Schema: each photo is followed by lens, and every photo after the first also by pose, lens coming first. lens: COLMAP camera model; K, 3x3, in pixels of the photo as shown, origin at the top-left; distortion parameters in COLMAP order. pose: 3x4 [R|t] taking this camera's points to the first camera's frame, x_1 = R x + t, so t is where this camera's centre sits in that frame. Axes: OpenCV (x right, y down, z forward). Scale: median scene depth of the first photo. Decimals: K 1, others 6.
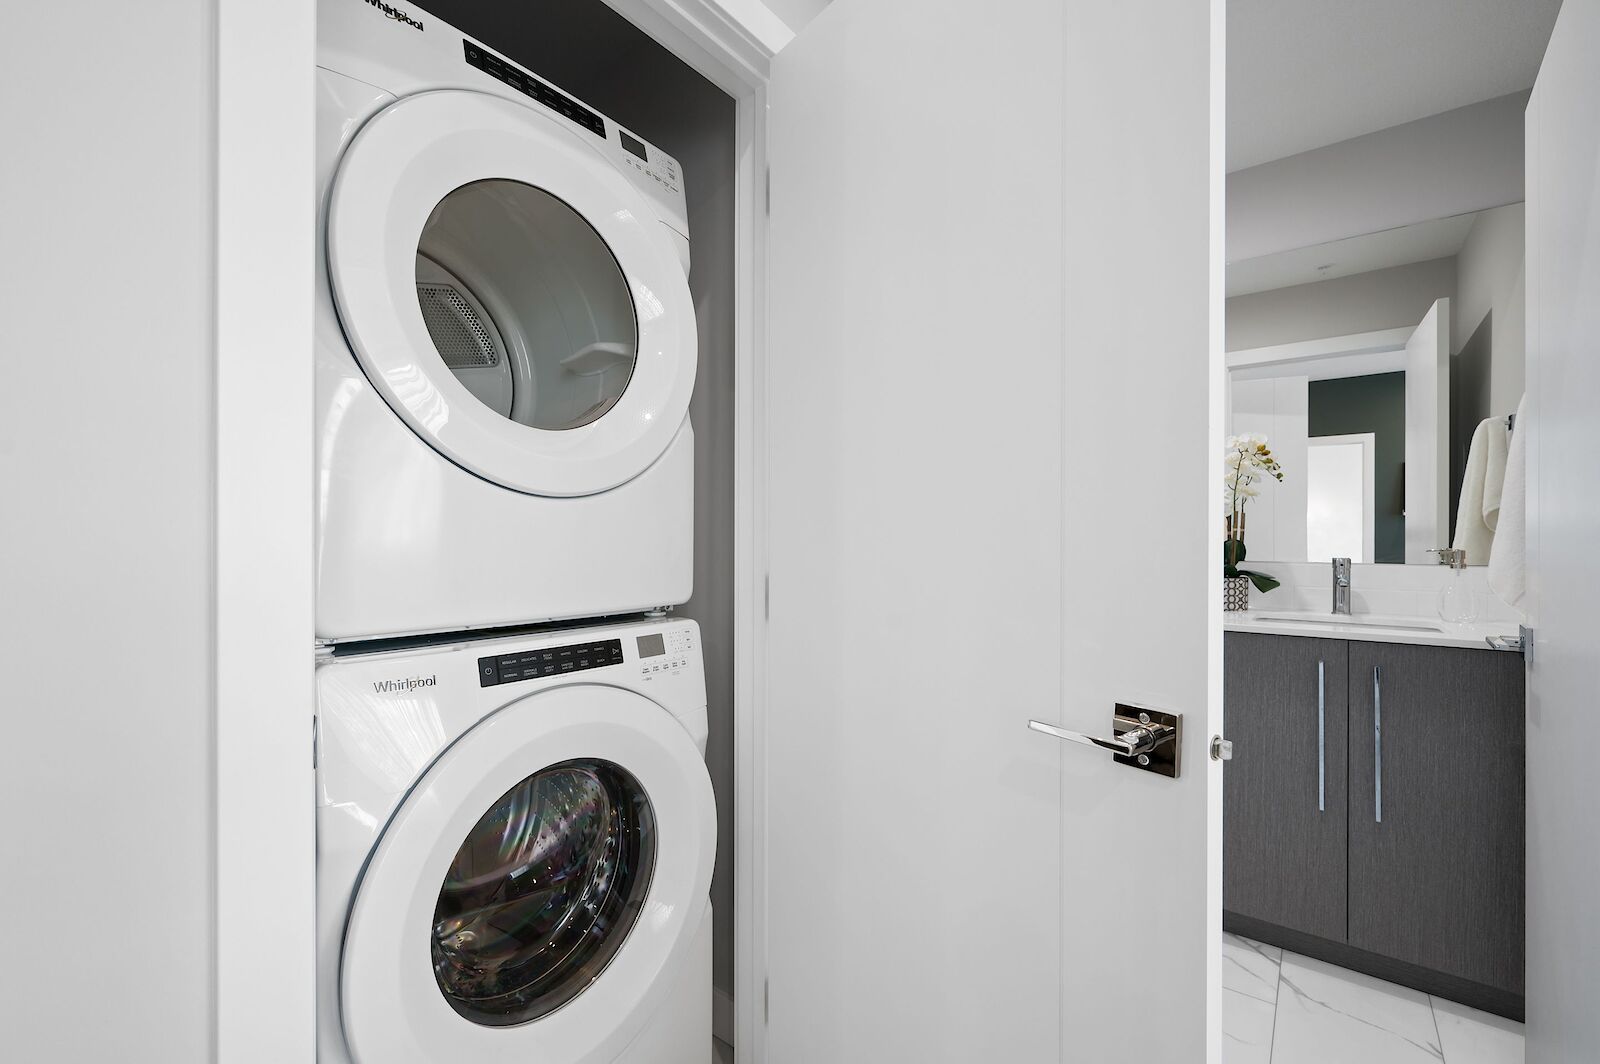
lens RADIAL K [[702.5, 0, 763.0], [0, 702.5, 539.7], [0, 0, 1]] dist [-0.001606, -0.000034]
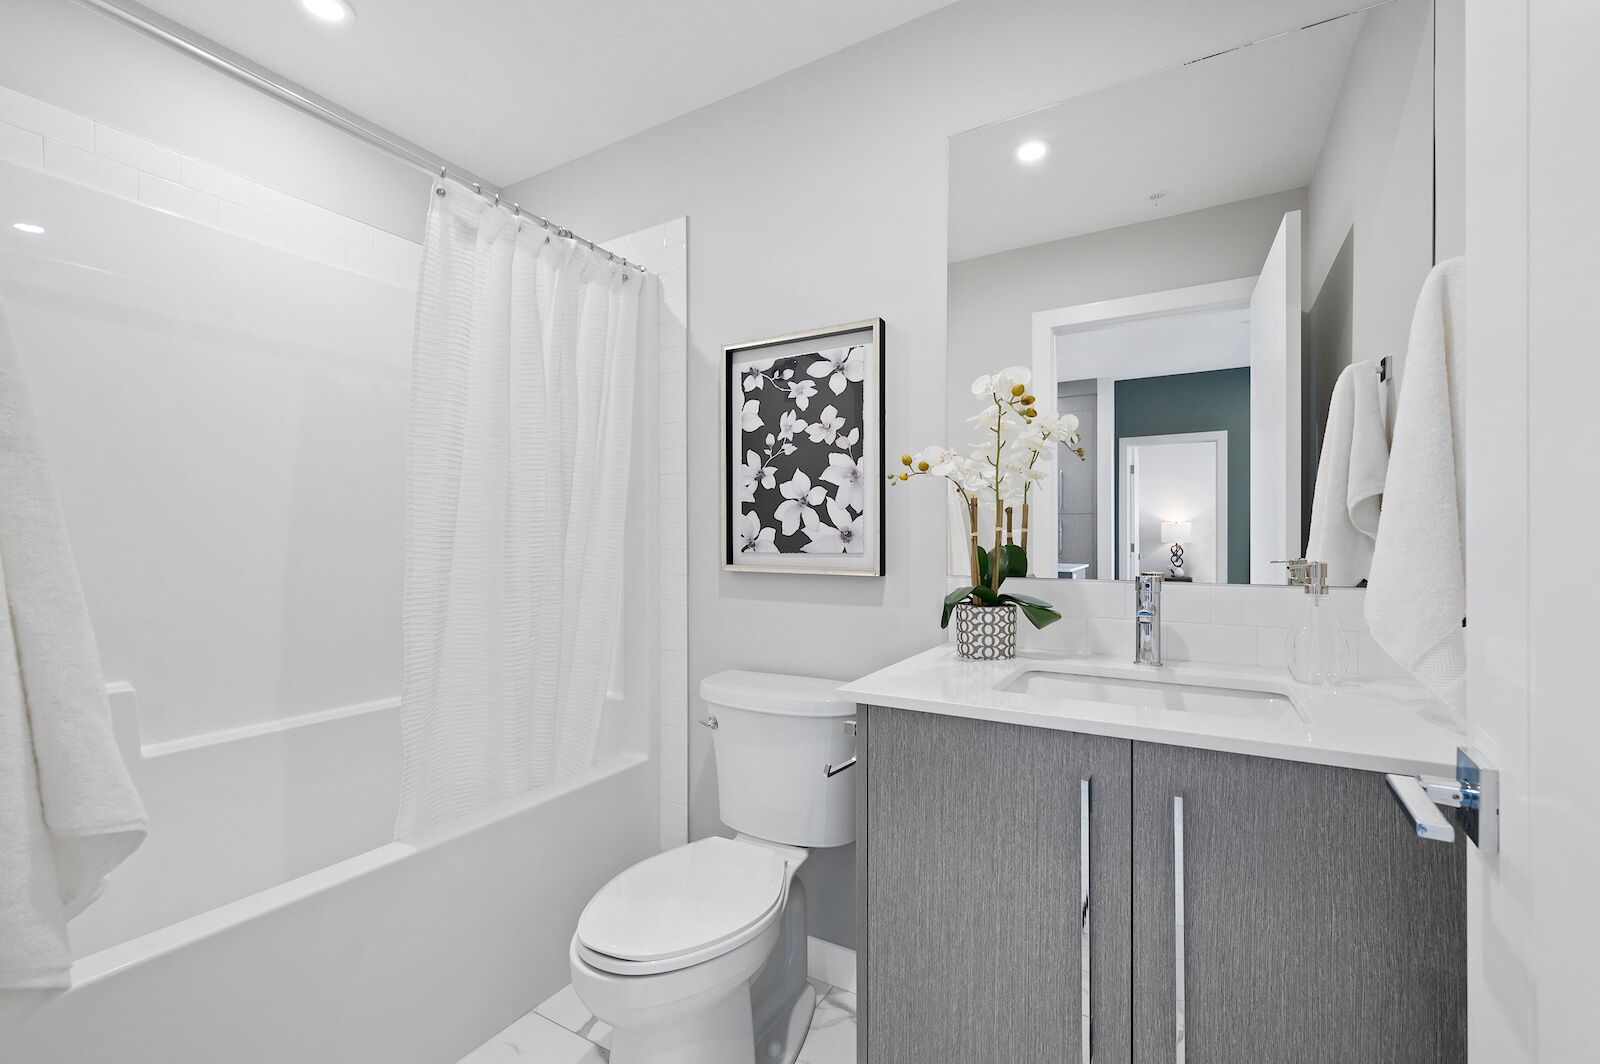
lens RADIAL K [[662.1, 0, 802.8], [0, 662.1, 542.0], [0, 0, 1]] dist [-0.001326, -0.000021]
pose [[0.991221, 0.000744, 0.132215, 0.442306], [-0.000327, 0.999995, -0.003178, -0.000898], [-0.132217, 0.003107, 0.991216, 0.457320]]
